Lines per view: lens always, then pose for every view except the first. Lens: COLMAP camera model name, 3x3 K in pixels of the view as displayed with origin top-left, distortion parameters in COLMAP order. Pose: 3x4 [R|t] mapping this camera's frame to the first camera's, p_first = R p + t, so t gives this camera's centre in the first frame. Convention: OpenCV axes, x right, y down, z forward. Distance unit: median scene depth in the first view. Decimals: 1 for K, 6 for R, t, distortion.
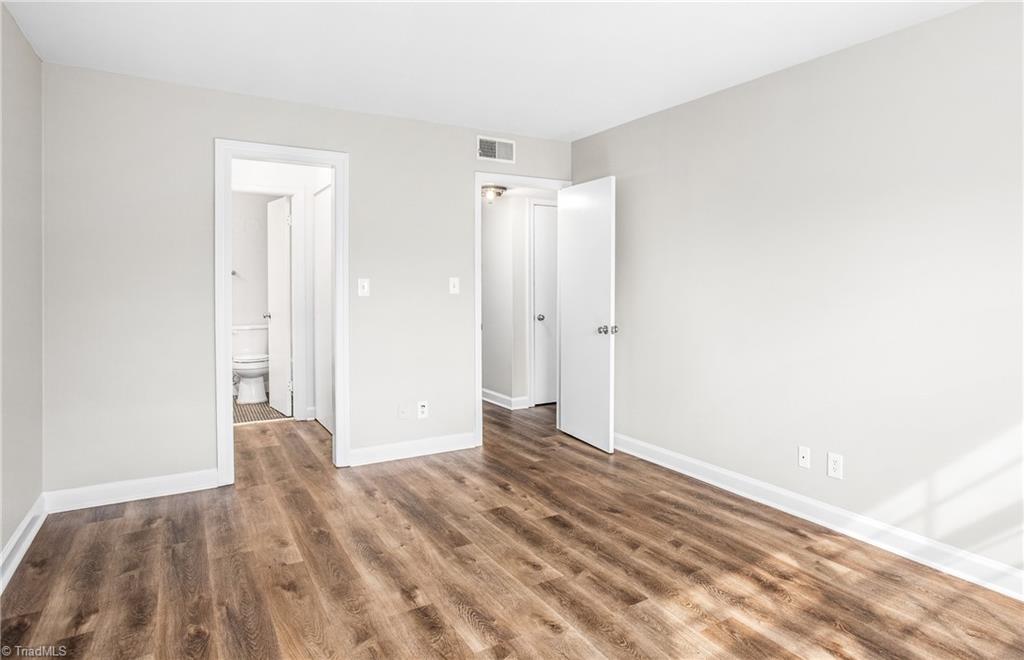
lens RADIAL K [[549.6, 0, 512.3], [0, 549.6, 330.1], [0, 0, 1]] dist [0.002971, 0.000361]
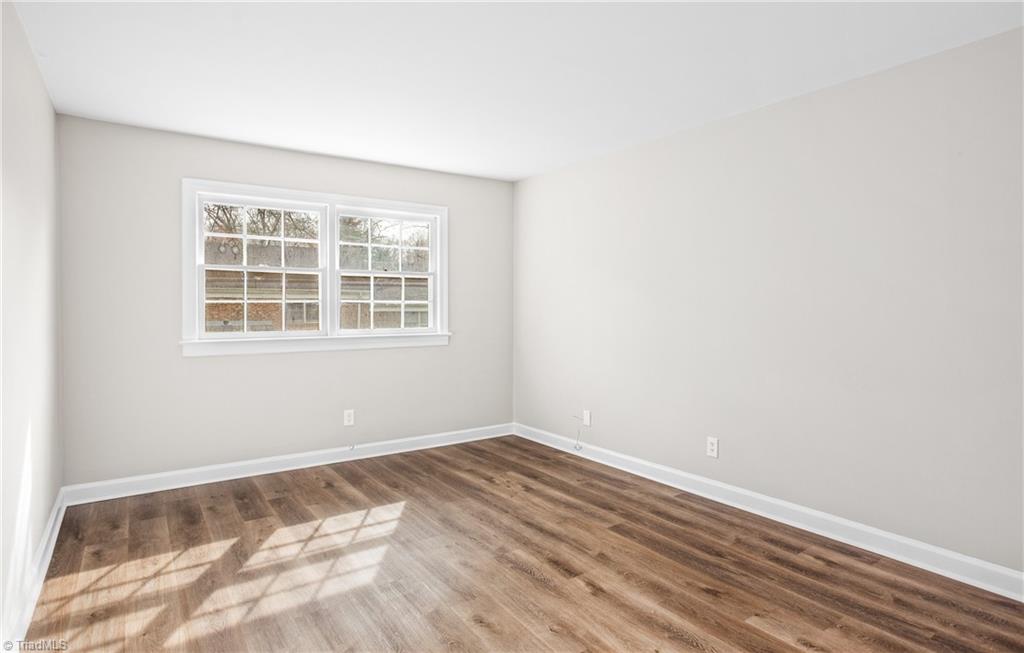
lens RADIAL K [[549.6, 0, 513.2], [0, 549.6, 326.5], [0, 0, 1]] dist [0.002971, 0.000361]
pose [[-0.993715, 0.002566, -0.111909, 0.094452], [-0.012161, 0.991345, 0.130717, -0.177177], [0.111276, 0.131256, -0.985084, 1.977010]]
